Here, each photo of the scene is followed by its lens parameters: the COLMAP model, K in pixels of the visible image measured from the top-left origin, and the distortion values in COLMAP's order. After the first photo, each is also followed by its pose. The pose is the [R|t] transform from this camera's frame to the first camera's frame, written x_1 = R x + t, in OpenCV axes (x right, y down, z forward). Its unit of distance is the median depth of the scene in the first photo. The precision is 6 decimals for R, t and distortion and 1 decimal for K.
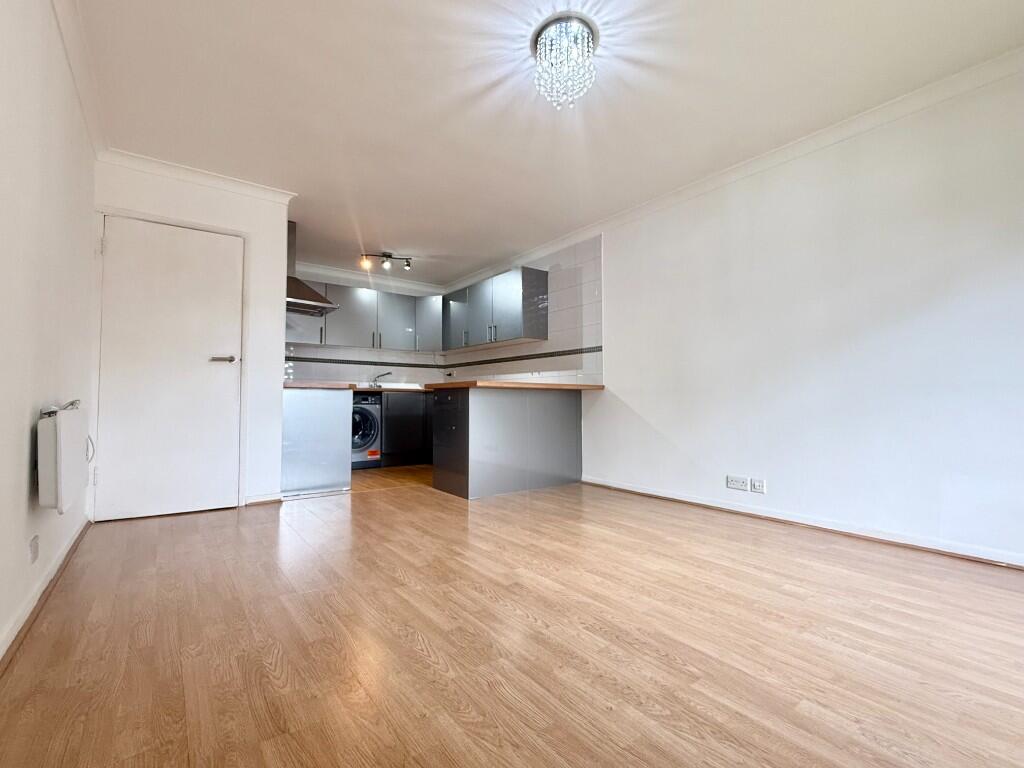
lens RADIAL K [[458.4, 0, 513.8], [0, 458.4, 381.8], [0, 0, 1]] dist [-0.001221, 0.000197]
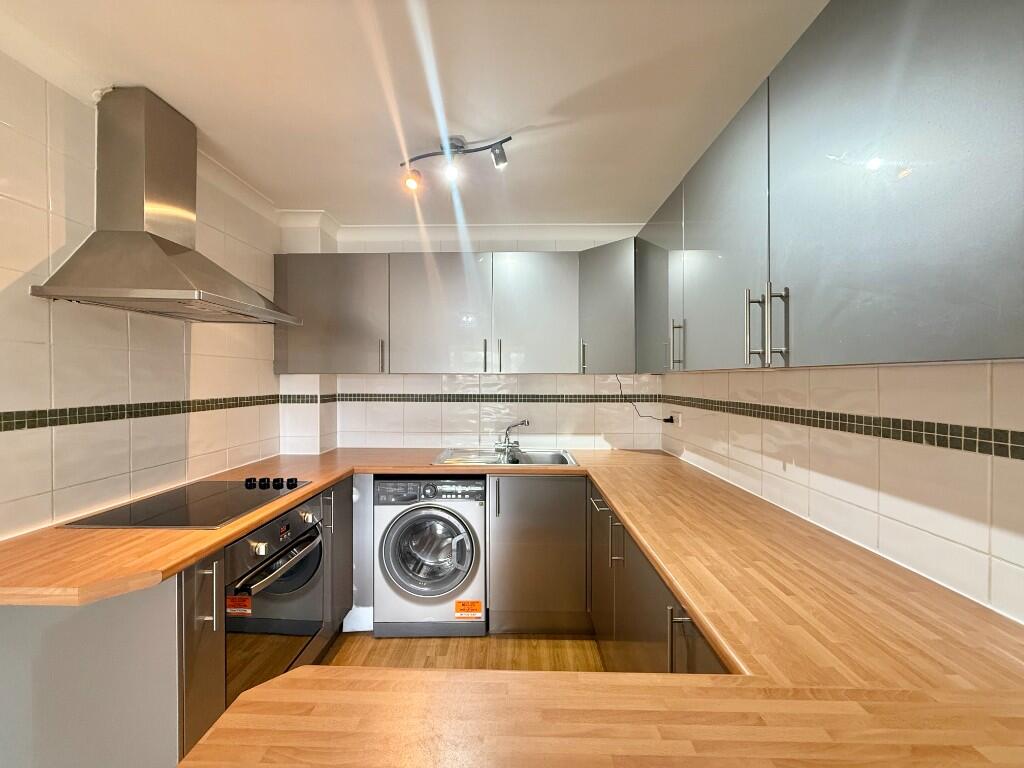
lens RADIAL K [[409.3, 0, 509.9], [0, 409.3, 380.7], [0, 0, 1]] dist [0.000389, -0.000069]
pose [[0.782310, 0.002278, -0.622885, -0.017934], [0.023659, 0.999163, 0.033368, -0.080488], [0.622440, -0.040841, 0.781601, 0.687184]]
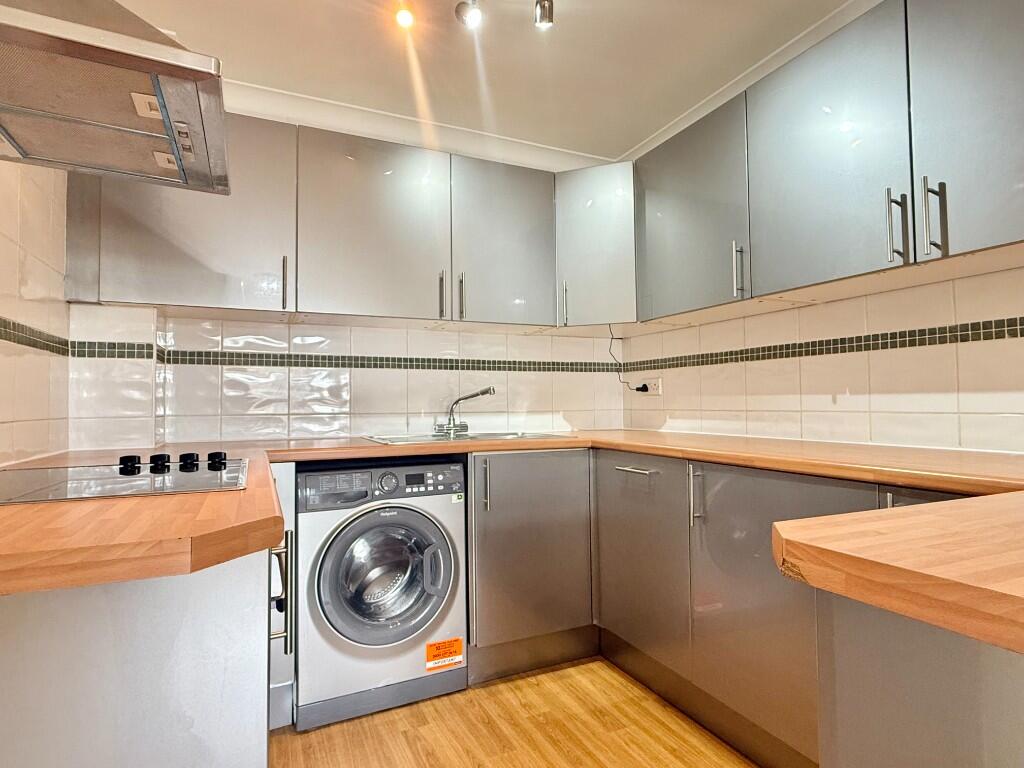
lens RADIAL K [[558.3, 0, 512.6], [0, 558.3, 379.0], [0, 0, 1]] dist [-0.003980, -0.001294]
pose [[0.976503, -0.019045, -0.214663, -0.168364], [0.018233, 0.999817, -0.005760, -0.026099], [0.214733, 0.001711, 0.976671, 0.612094]]
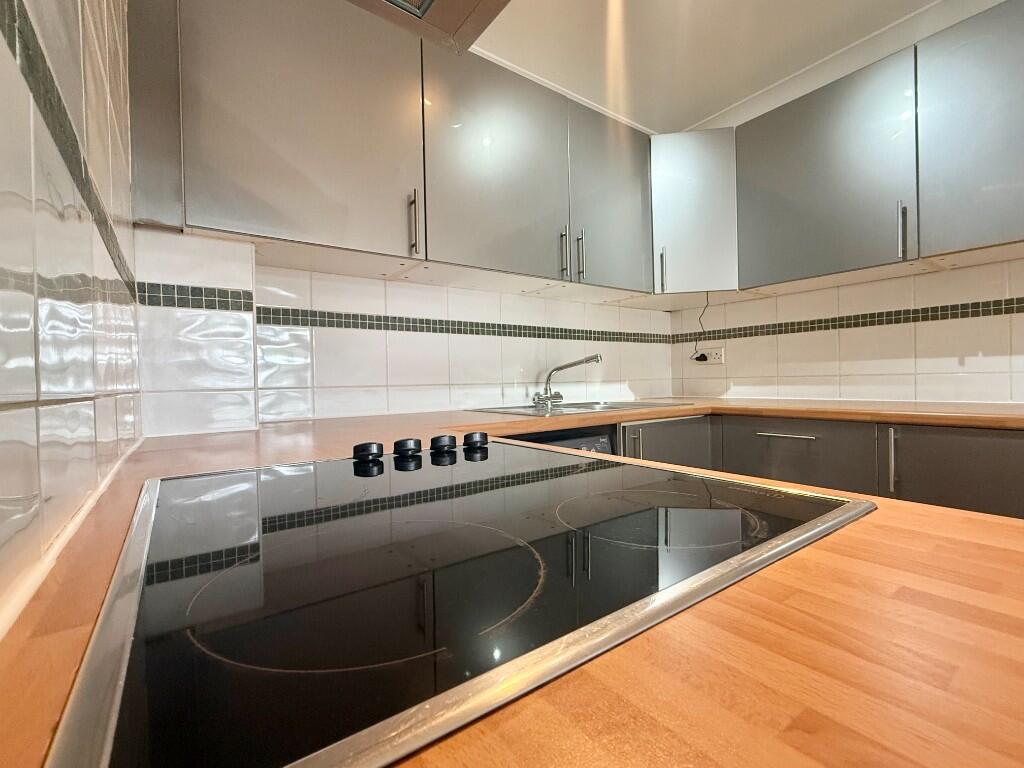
lens RADIAL K [[458.4, 0, 513.1], [0, 458.4, 383.8], [0, 0, 1]] dist [-0.001221, 0.000197]
pose [[0.999483, -0.022379, -0.023102, -0.338163], [0.023444, 0.998623, 0.046923, -0.018075], [0.022021, -0.047440, 0.998631, 0.690698]]
